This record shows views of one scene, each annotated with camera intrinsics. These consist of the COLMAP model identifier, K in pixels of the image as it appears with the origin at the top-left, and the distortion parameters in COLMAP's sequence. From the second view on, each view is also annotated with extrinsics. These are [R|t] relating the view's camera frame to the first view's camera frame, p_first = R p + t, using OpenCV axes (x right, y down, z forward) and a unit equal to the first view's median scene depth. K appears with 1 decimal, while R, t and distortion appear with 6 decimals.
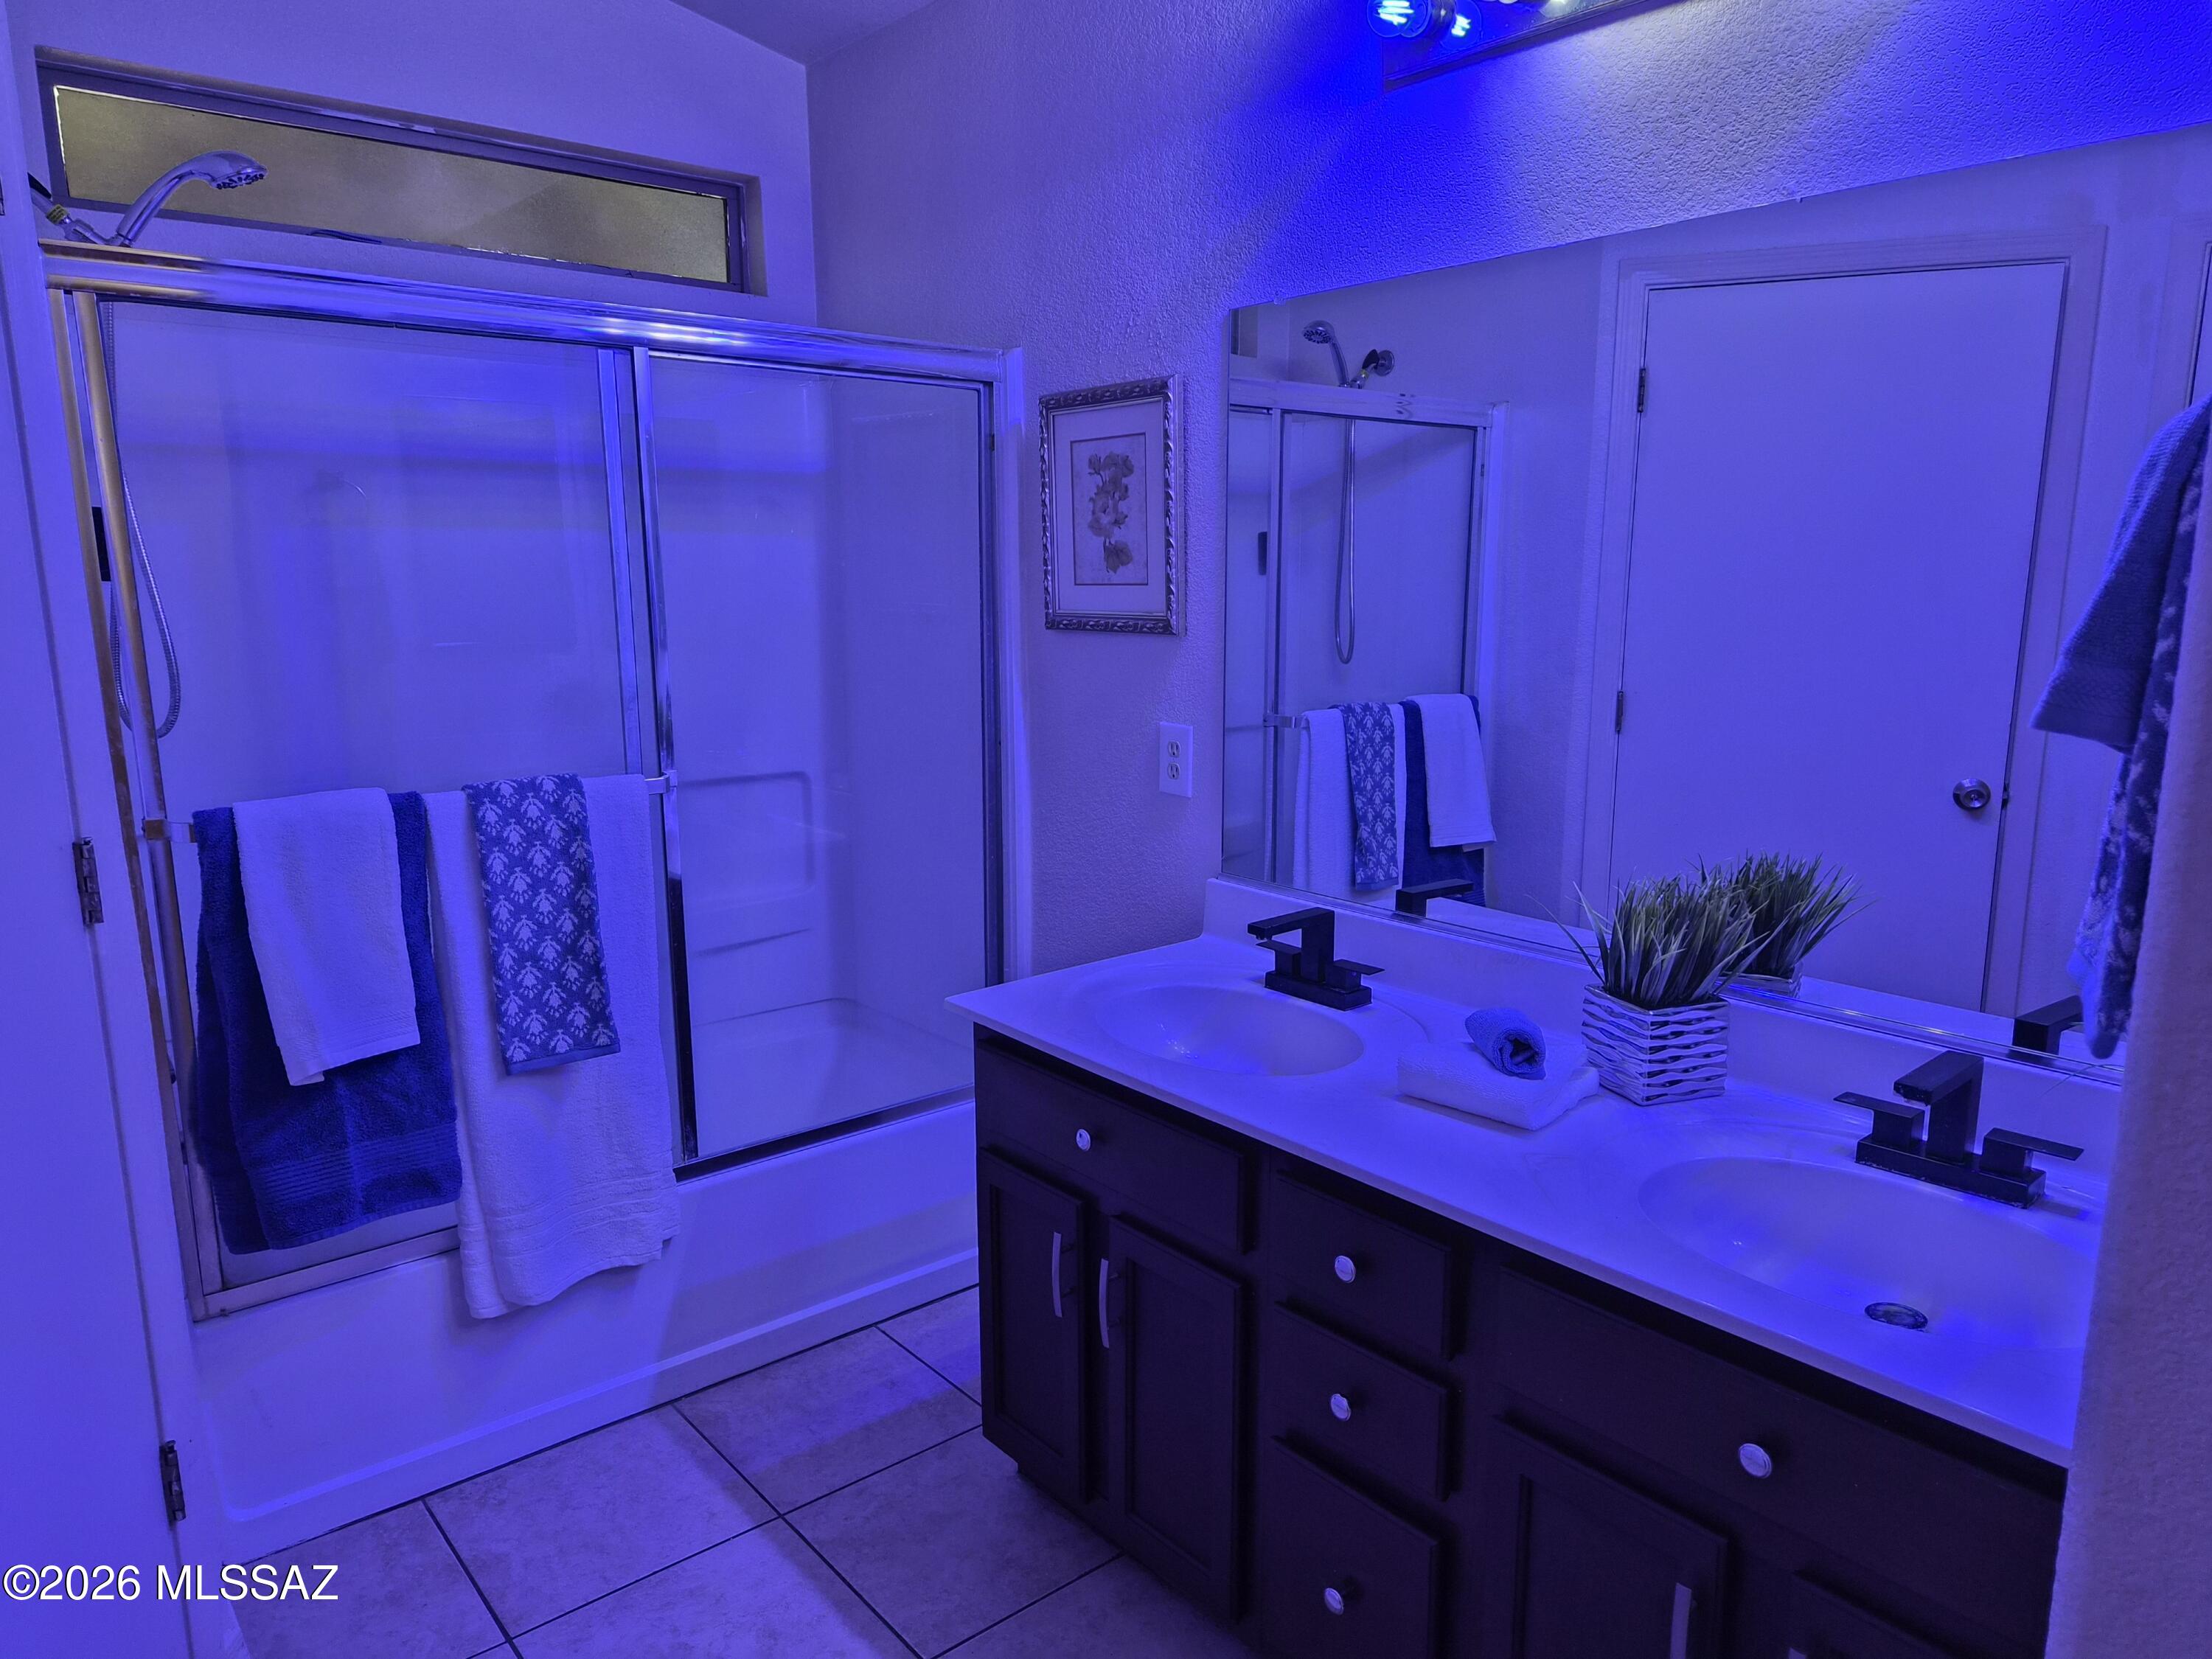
lens RADIAL K [[1476.0, 0, 1112.8], [0, 1476.0, 826.0], [0, 0, 1]] dist [0.057016, -0.021533]
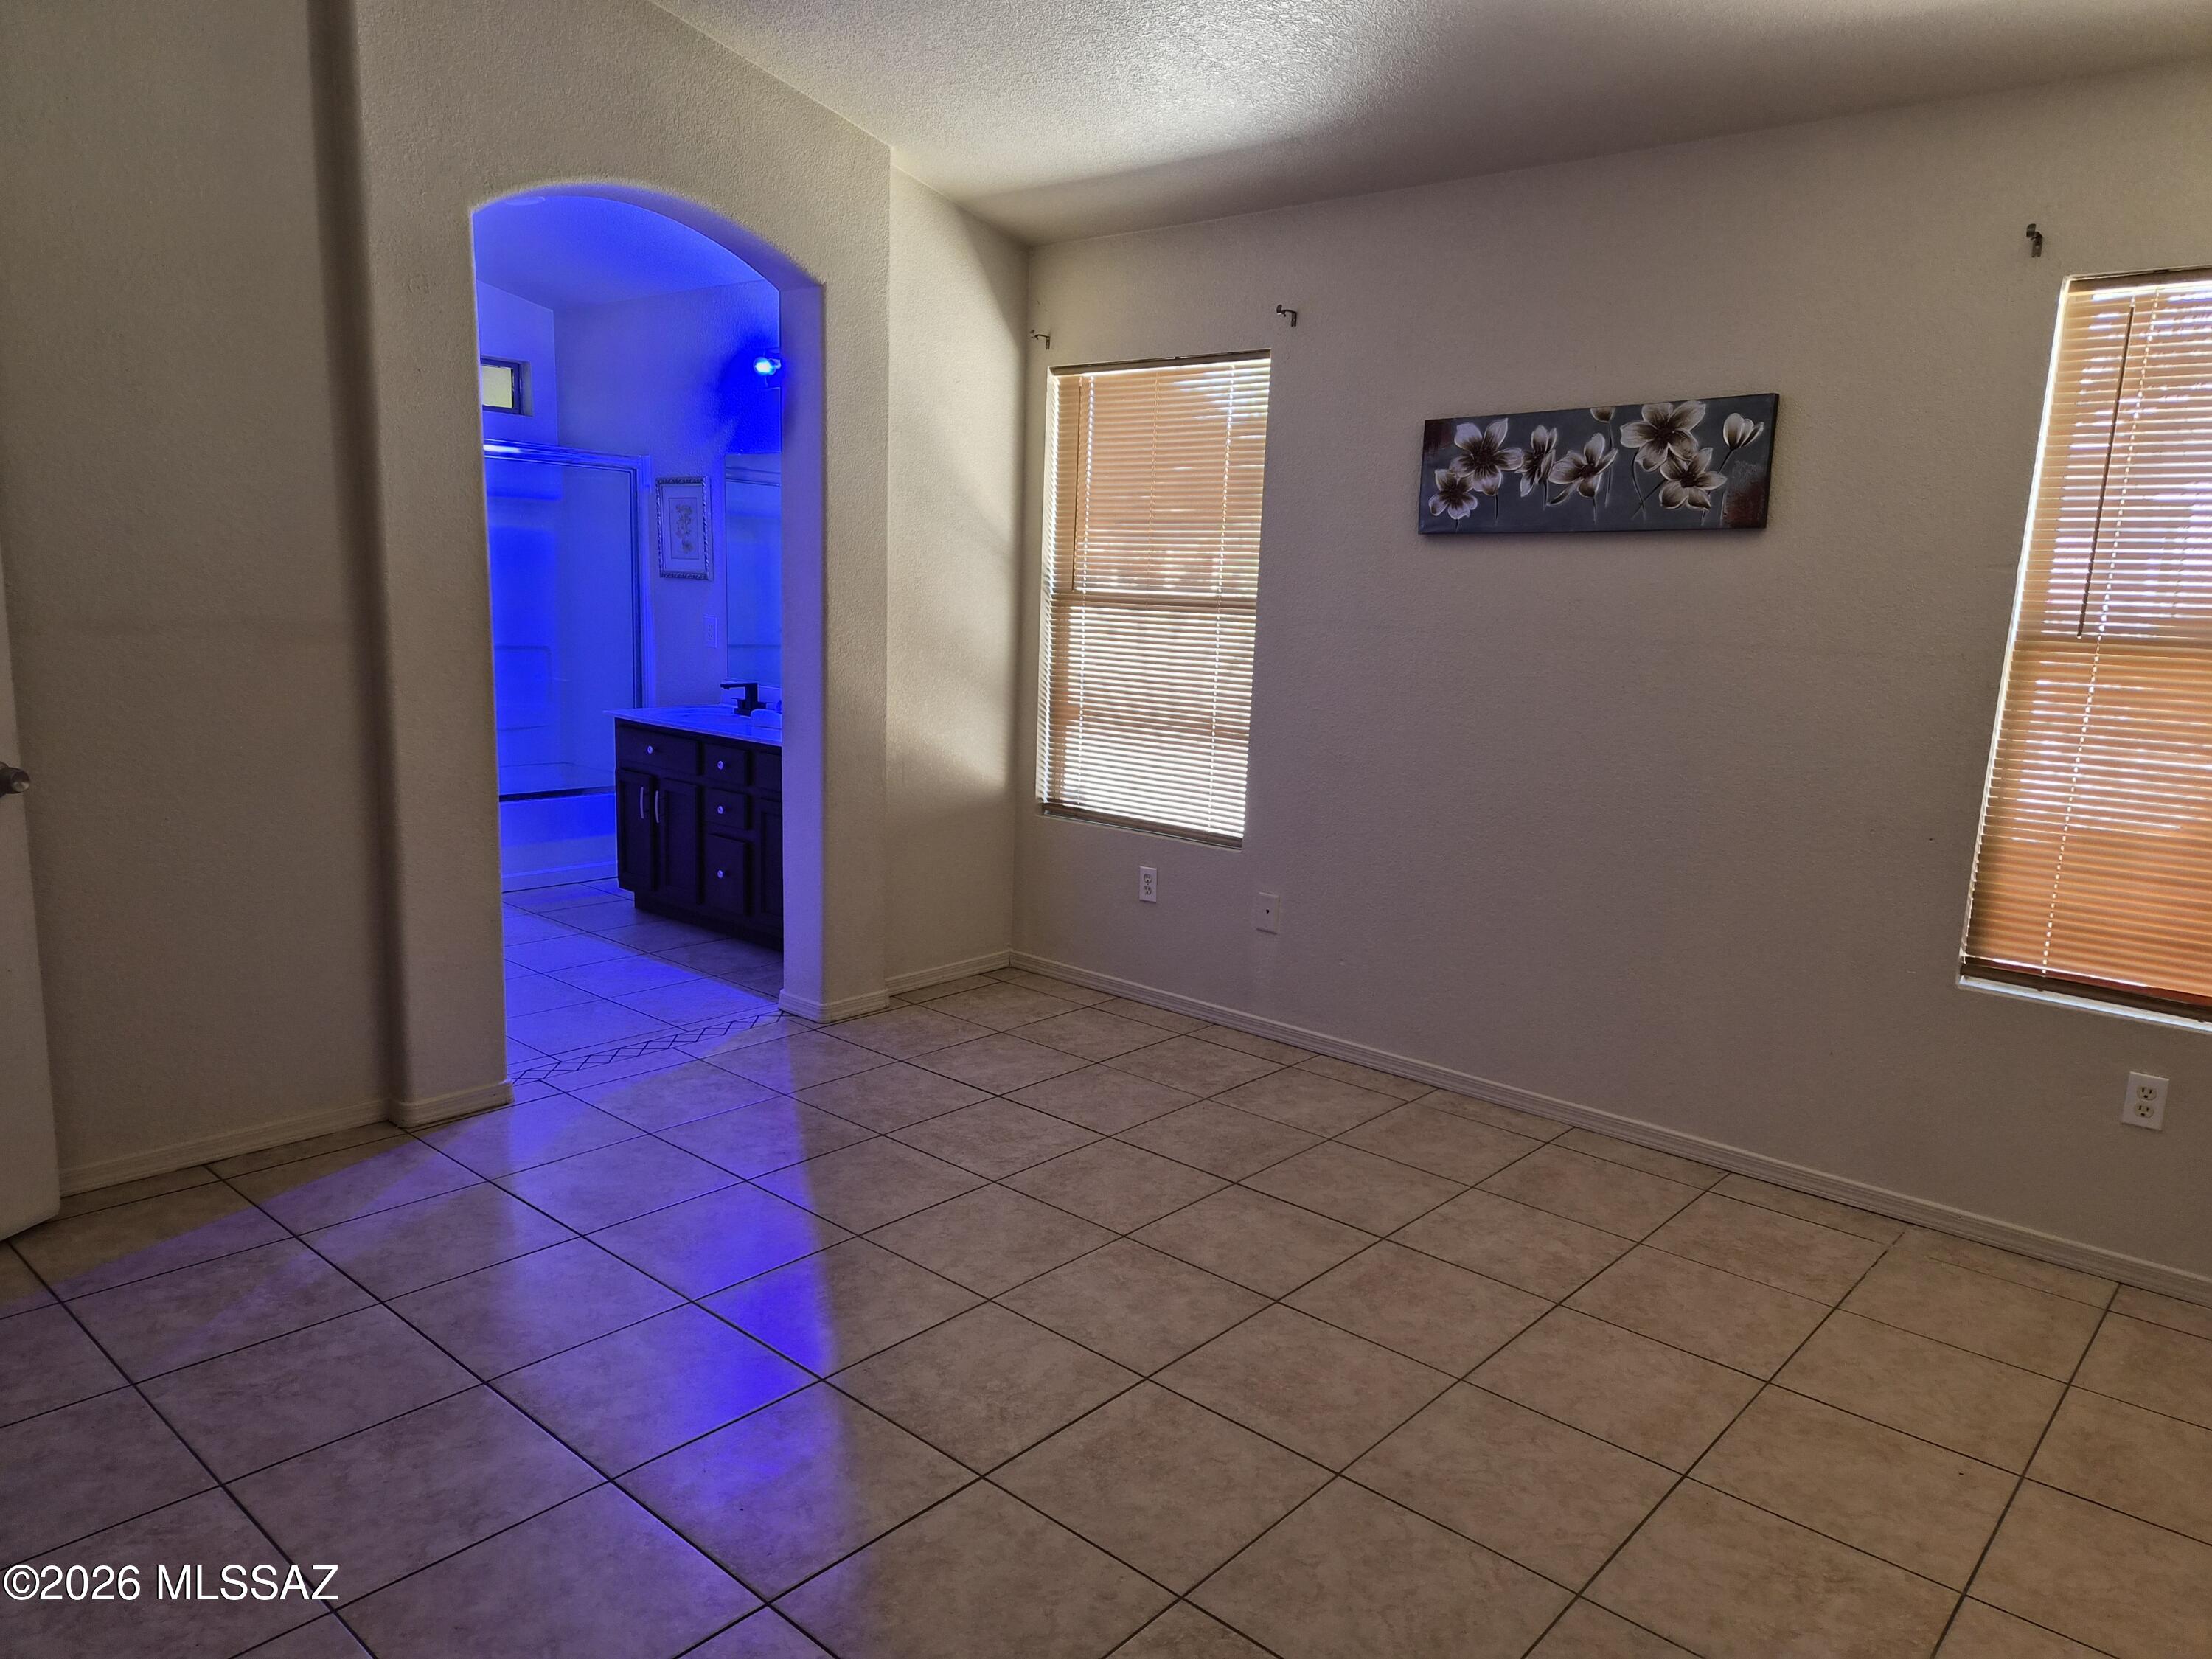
lens RADIAL K [[1476.0, 0, 1097.4], [0, 1476.0, 839.4], [0, 0, 1]] dist [0.057016, -0.021533]
pose [[0.988406, 0.016320, 0.150952, 0.310806], [-0.017735, 0.999810, 0.008028, 0.266170], [-0.150793, -0.010612, 0.988508, -1.519268]]
